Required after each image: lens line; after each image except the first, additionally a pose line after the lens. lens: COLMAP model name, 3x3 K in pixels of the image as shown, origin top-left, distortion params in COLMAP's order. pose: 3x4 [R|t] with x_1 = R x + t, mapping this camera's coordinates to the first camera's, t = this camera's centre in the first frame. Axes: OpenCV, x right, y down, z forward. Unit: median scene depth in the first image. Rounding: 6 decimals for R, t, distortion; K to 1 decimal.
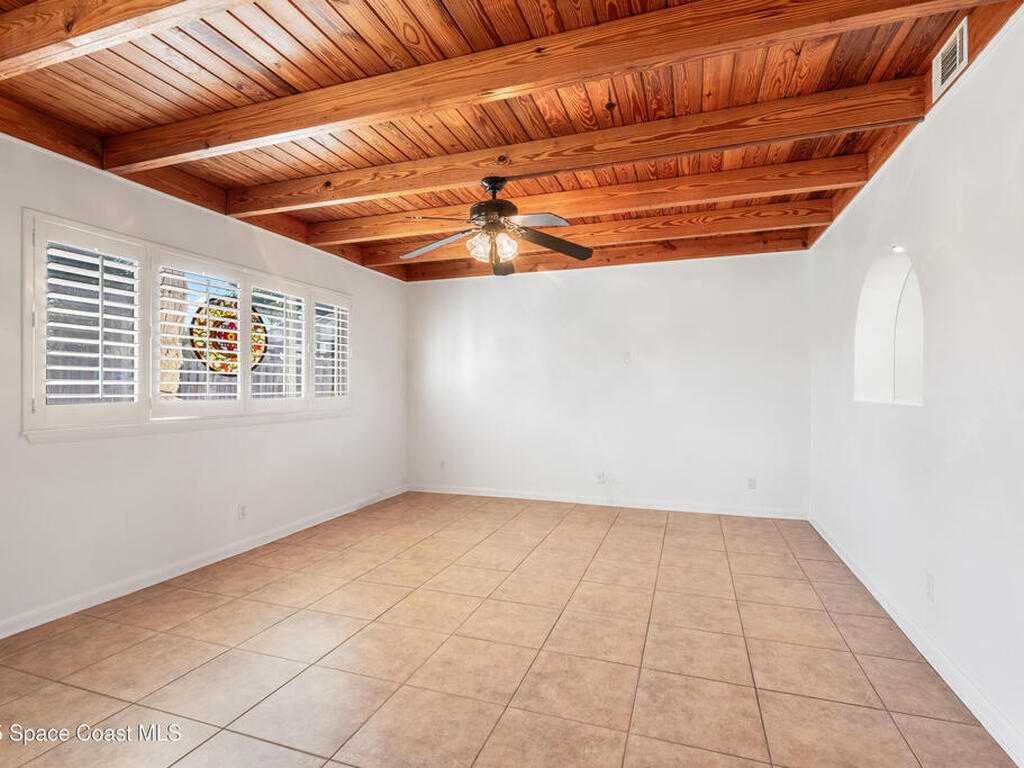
lens RADIAL K [[498.2, 0, 521.7], [0, 498.2, 385.5], [0, 0, 1]] dist [0.004737, -0.000683]
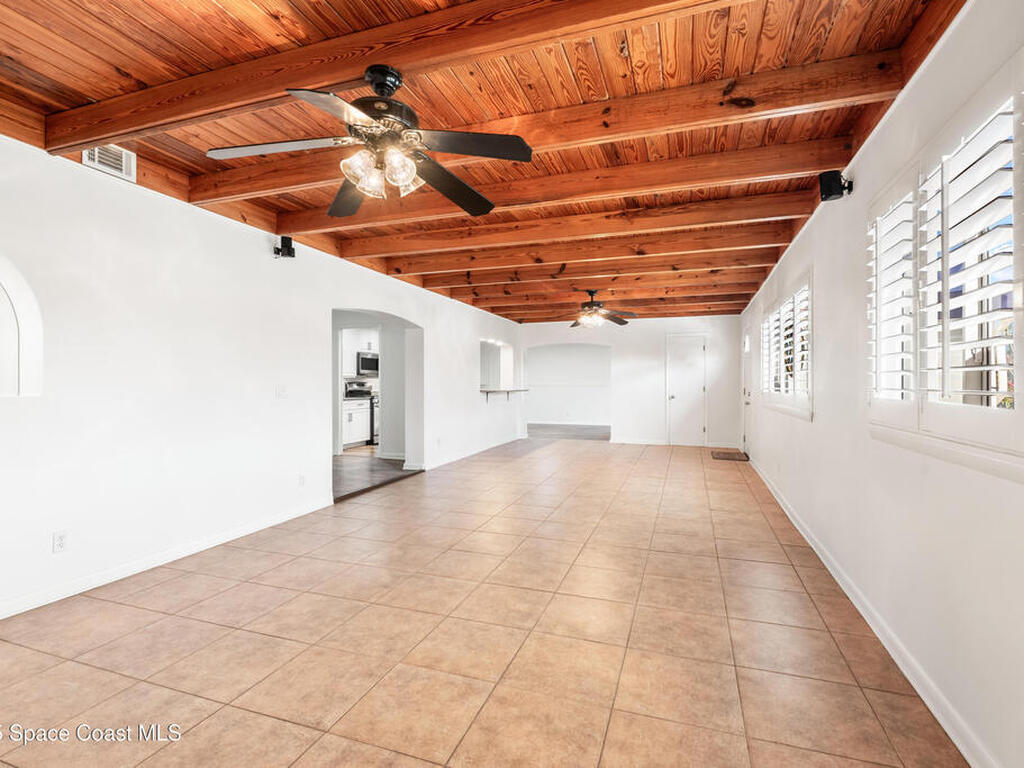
lens RADIAL K [[498.2, 0, 521.7], [0, 498.2, 385.5], [0, 0, 1]] dist [0.004737, -0.000683]
pose [[-0.999975, -0.001464, 0.006982, -0.249732], [-0.001470, 0.999998, -0.000924, 0.014010], [-0.006980, -0.000934, -0.999975, 1.689060]]
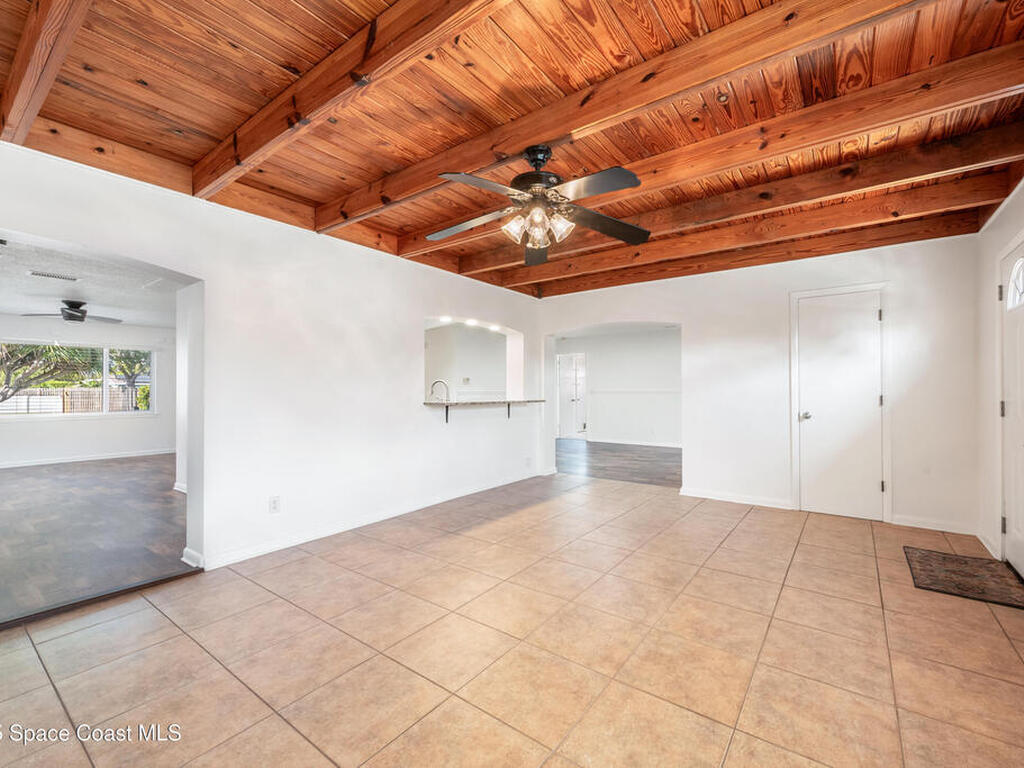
lens RADIAL K [[451.3, 0, 515.4], [0, 451.3, 387.3], [0, 0, 1]] dist [0.003679, 0.000009]
pose [[-0.950197, 0.008473, 0.311535, -0.724309], [0.003847, 0.999873, -0.015461, 0.013450], [-0.311627, -0.013493, -0.950109, 0.275485]]
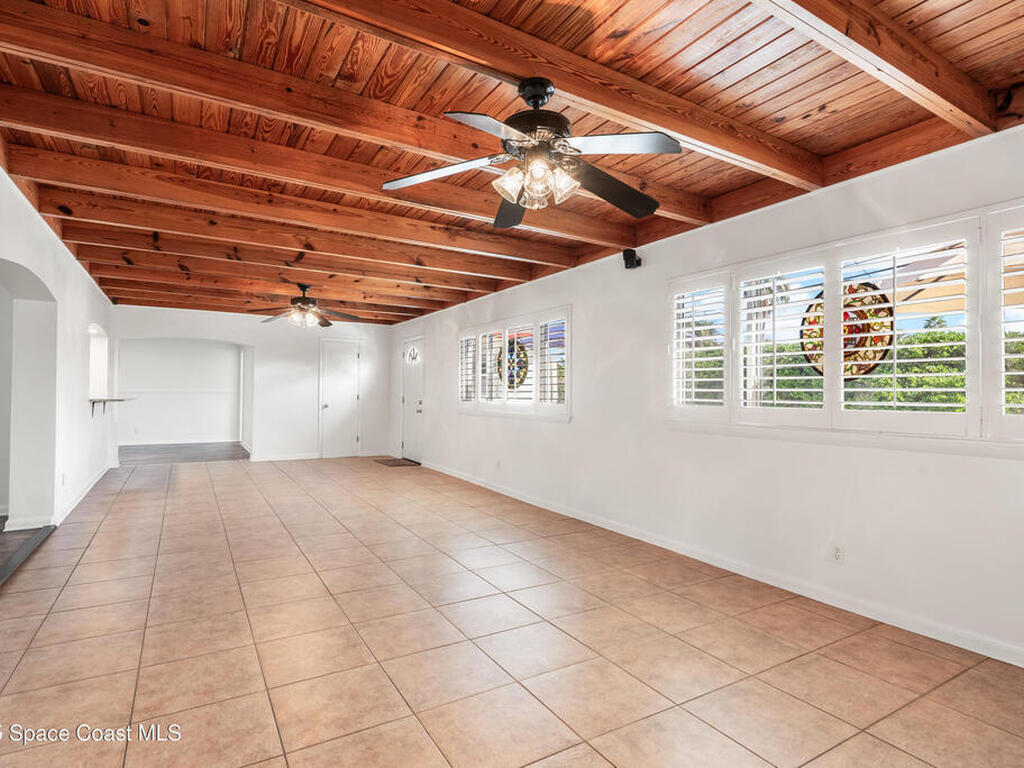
lens RADIAL K [[548.2, 0, 512.0], [0, 548.2, 384.0], [0, 0, 1]] dist [0.003108, 0.000456]
pose [[-0.647071, -0.020913, -0.762143, 0.533848], [-0.008089, 0.999756, -0.020565, 0.011558], [0.762387, -0.007142, -0.647082, 1.464220]]
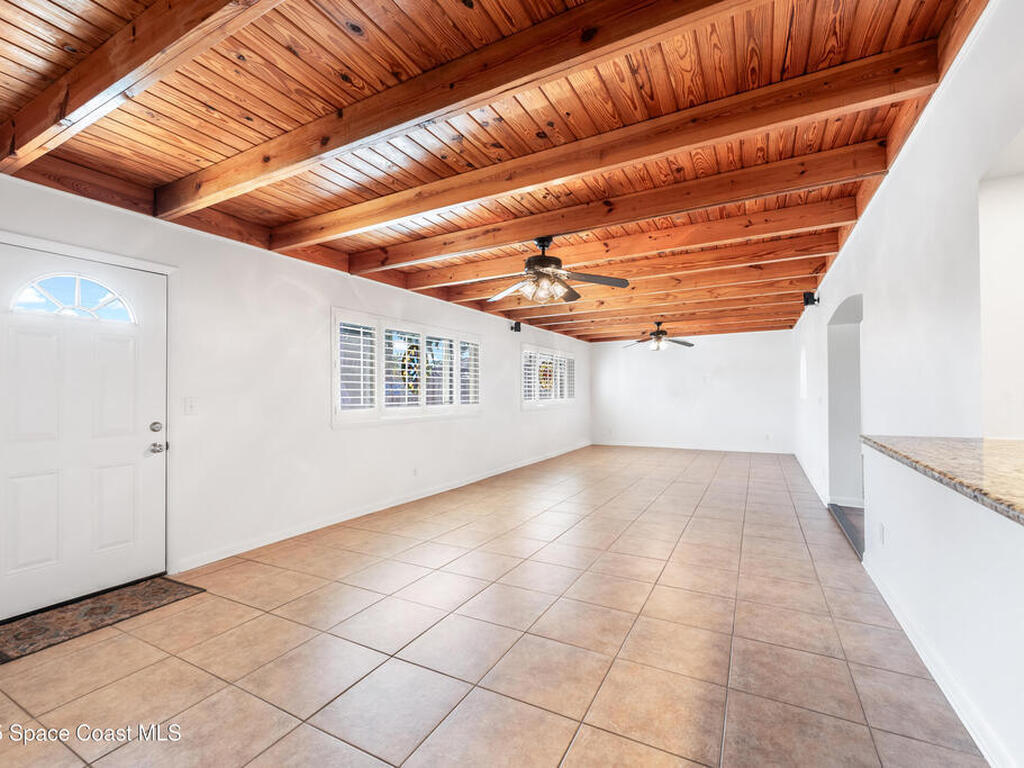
lens RADIAL K [[451.3, 0, 515.4], [0, 451.3, 387.3], [0, 0, 1]] dist [0.003679, 0.000009]
pose [[0.986789, -0.009092, -0.161758, -0.425311], [0.008316, 0.999950, -0.005469, -0.015022], [0.161800, 0.004052, 0.986815, -1.491652]]
